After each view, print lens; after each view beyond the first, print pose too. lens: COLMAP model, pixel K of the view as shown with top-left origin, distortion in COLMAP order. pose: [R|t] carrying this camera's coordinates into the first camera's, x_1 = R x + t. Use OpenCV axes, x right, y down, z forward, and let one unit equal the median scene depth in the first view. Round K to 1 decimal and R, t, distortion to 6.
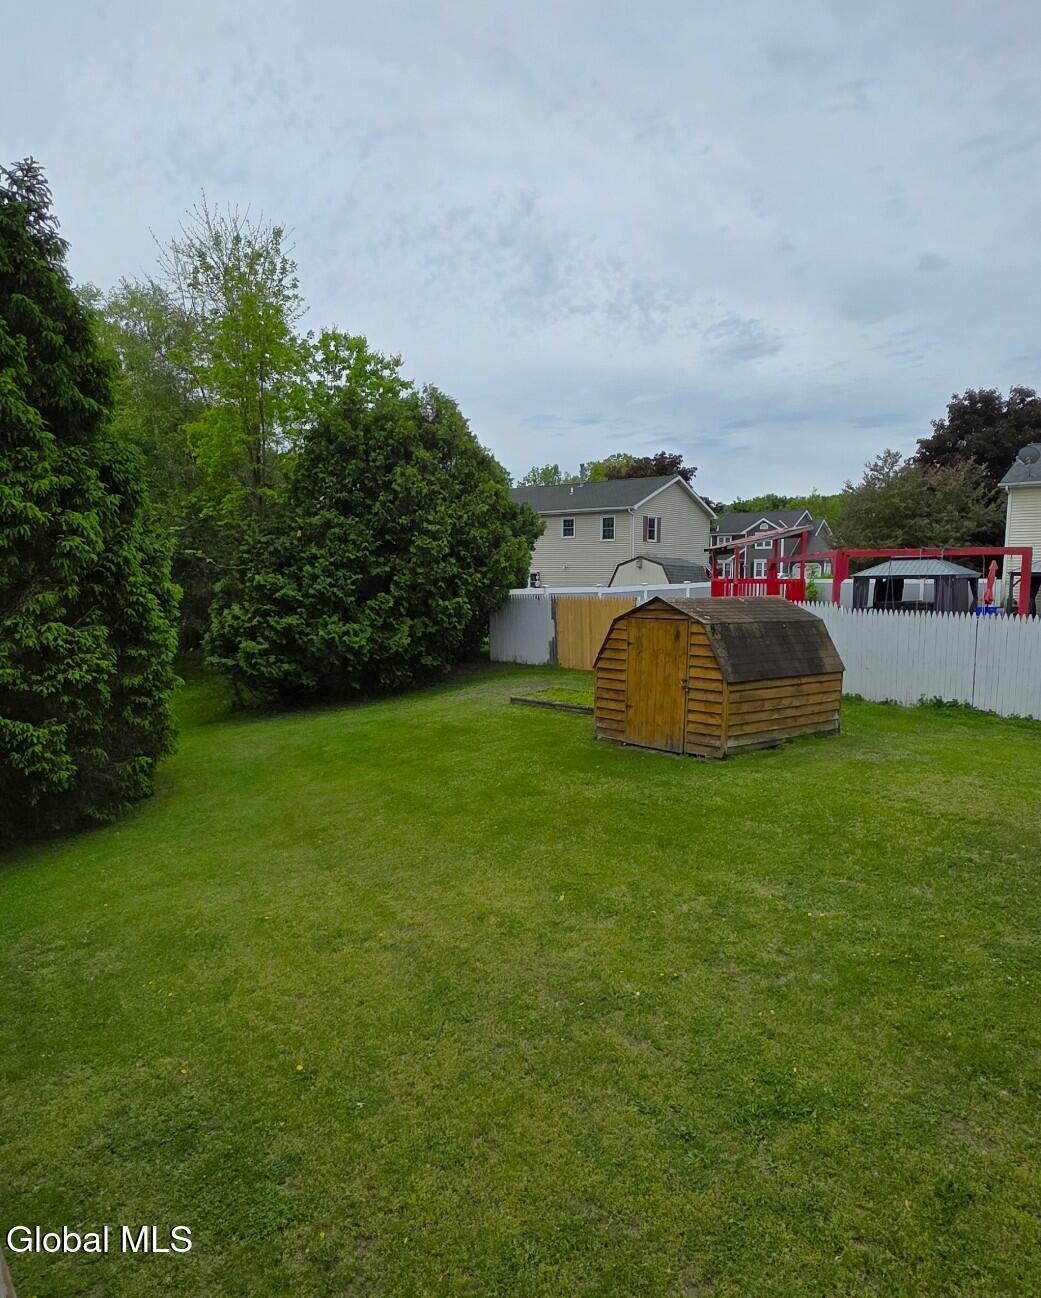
lens RADIAL K [[966.8, 0, 520.2], [0, 966.8, 649.5], [0, 0, 1]] dist [-0.008216, 0.001102]
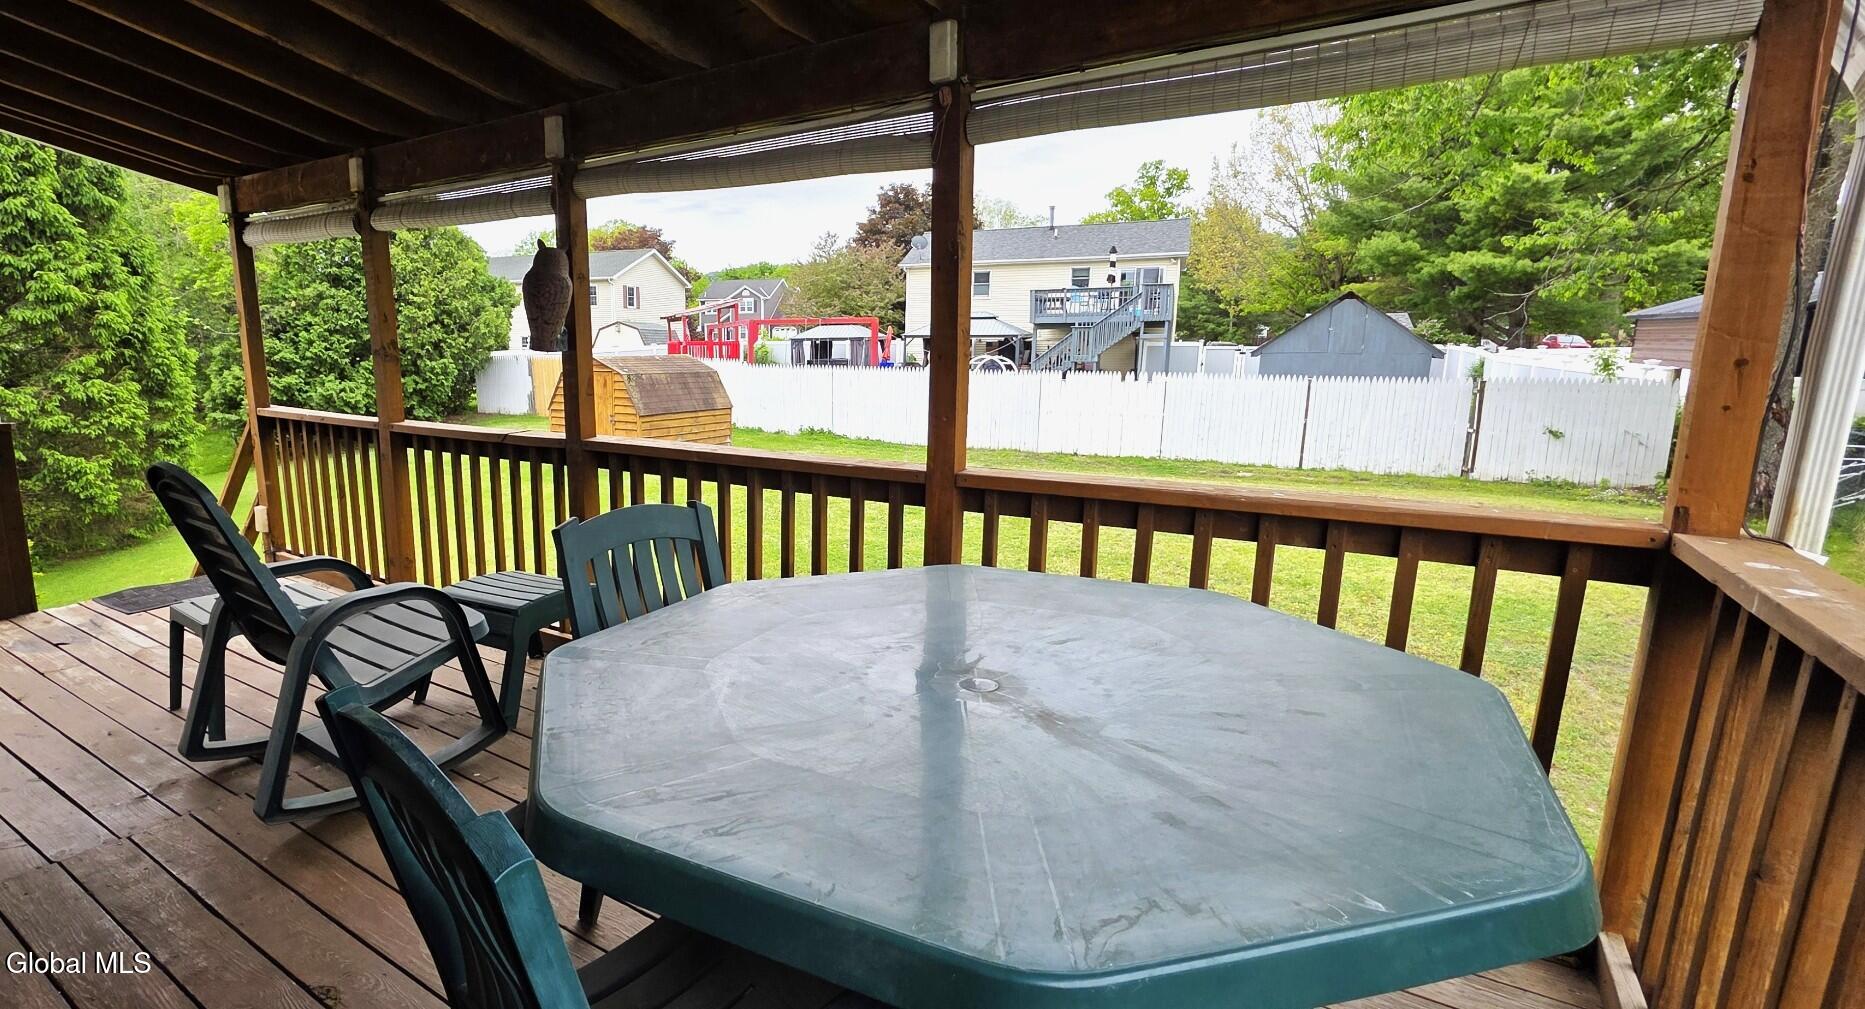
lens RADIAL K [[1240.7, 0, 933.0], [0, 1240.7, 505.0], [0, 0, 1]] dist [0.000576, -0.001820]
pose [[0.961823, -0.040430, 0.270668, 0.094588], [0.024115, 0.997701, 0.063335, 0.043944], [-0.272606, -0.054390, 0.960587, -0.643555]]
